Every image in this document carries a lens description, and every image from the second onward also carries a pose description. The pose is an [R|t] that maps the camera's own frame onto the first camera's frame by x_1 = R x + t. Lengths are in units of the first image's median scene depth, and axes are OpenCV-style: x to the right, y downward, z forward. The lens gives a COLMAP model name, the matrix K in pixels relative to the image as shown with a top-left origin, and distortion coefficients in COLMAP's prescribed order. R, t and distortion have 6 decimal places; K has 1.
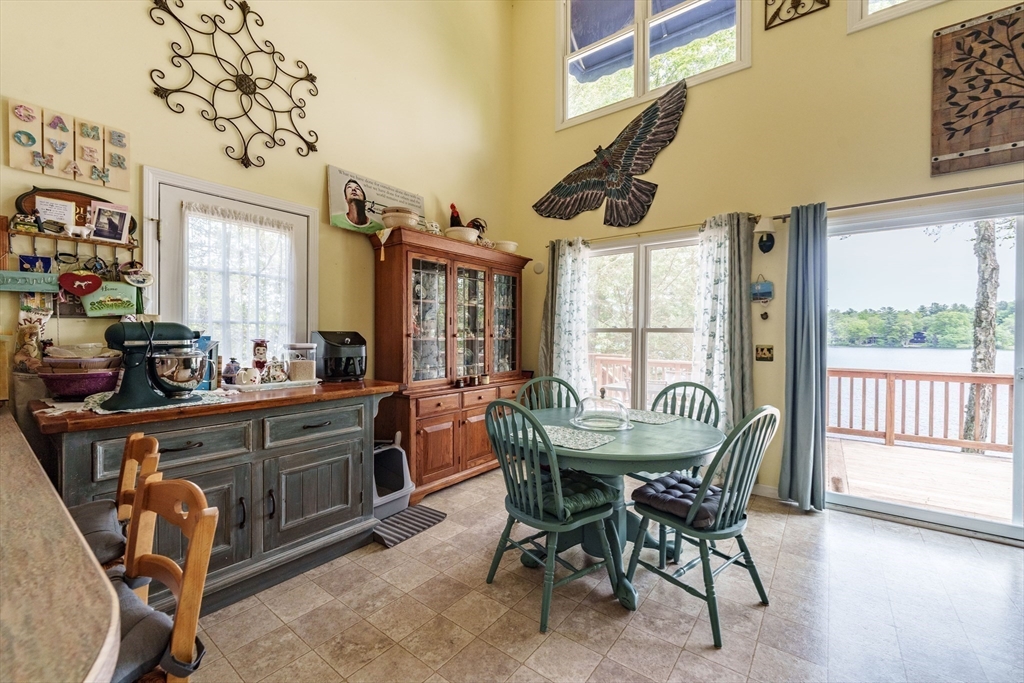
lens RADIAL K [[418.2, 0, 508.2], [0, 418.2, 339.8], [0, 0, 1]] dist [-0.000834, 0.000093]
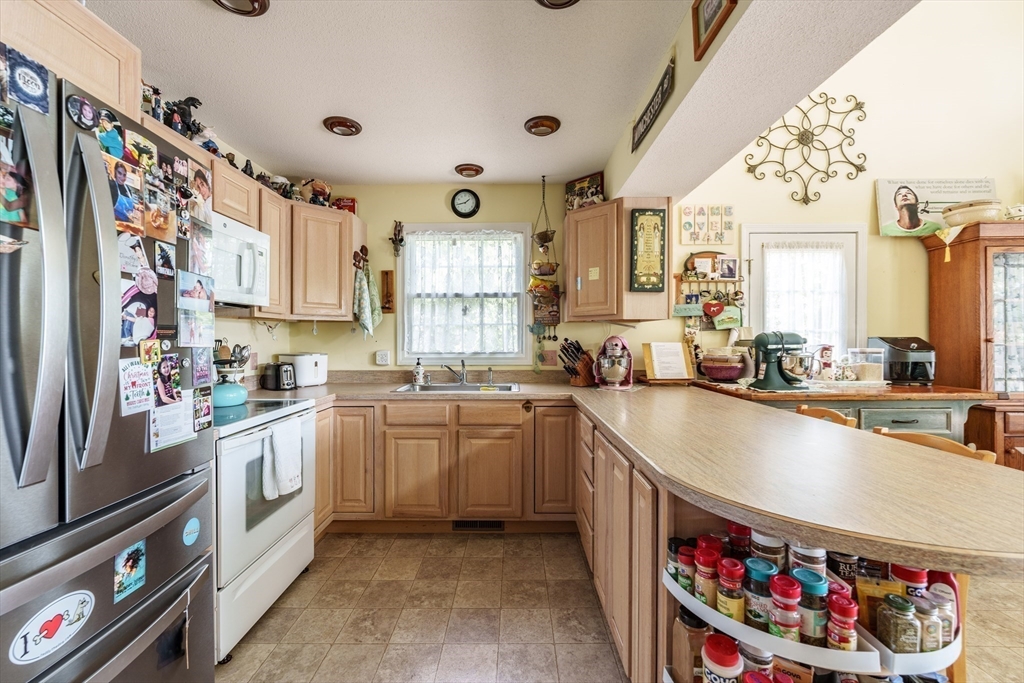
lens RADIAL K [[424.3, 0, 505.3], [0, 424.3, 340.9], [0, 0, 1]] dist [-0.000733, -0.000779]
pose [[0.601152, -0.005734, -0.799114, -0.155850], [-0.004188, 0.999938, -0.010326, 0.004619], [0.799124, 0.009554, 0.601091, -0.426104]]
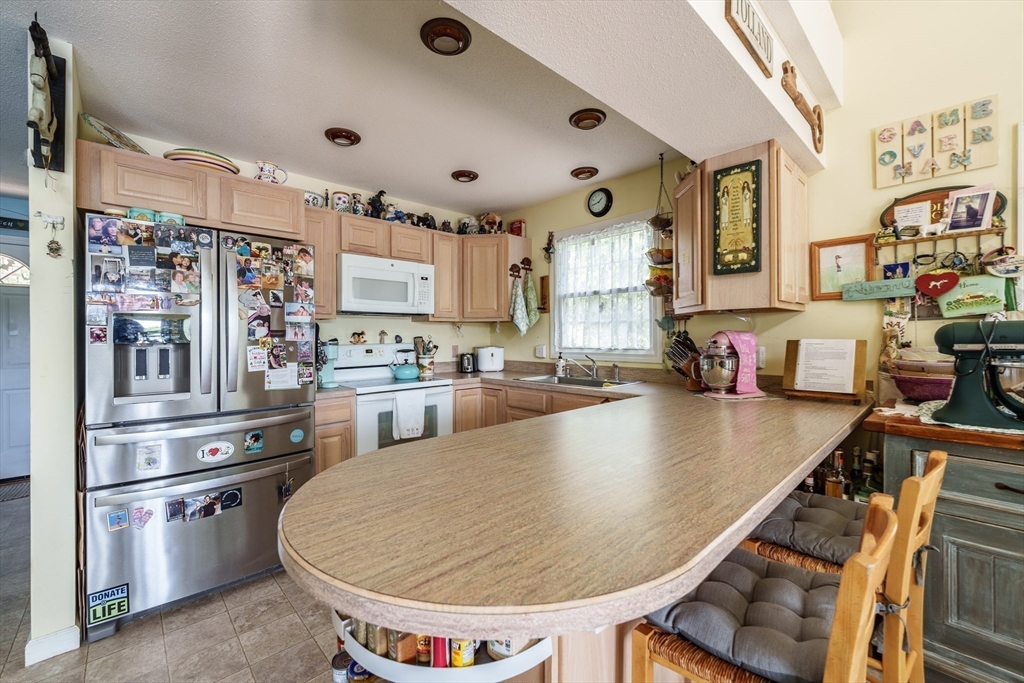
lens RADIAL K [[422.1, 0, 512.0], [0, 422.1, 338.0], [0, 0, 1]] dist [-0.001075, -0.000092]
pose [[-0.168650, -0.002206, -0.985673, 0.063493], [-0.008272, 0.999965, -0.000822, -0.001113], [0.985641, 0.008015, -0.168663, 0.150839]]
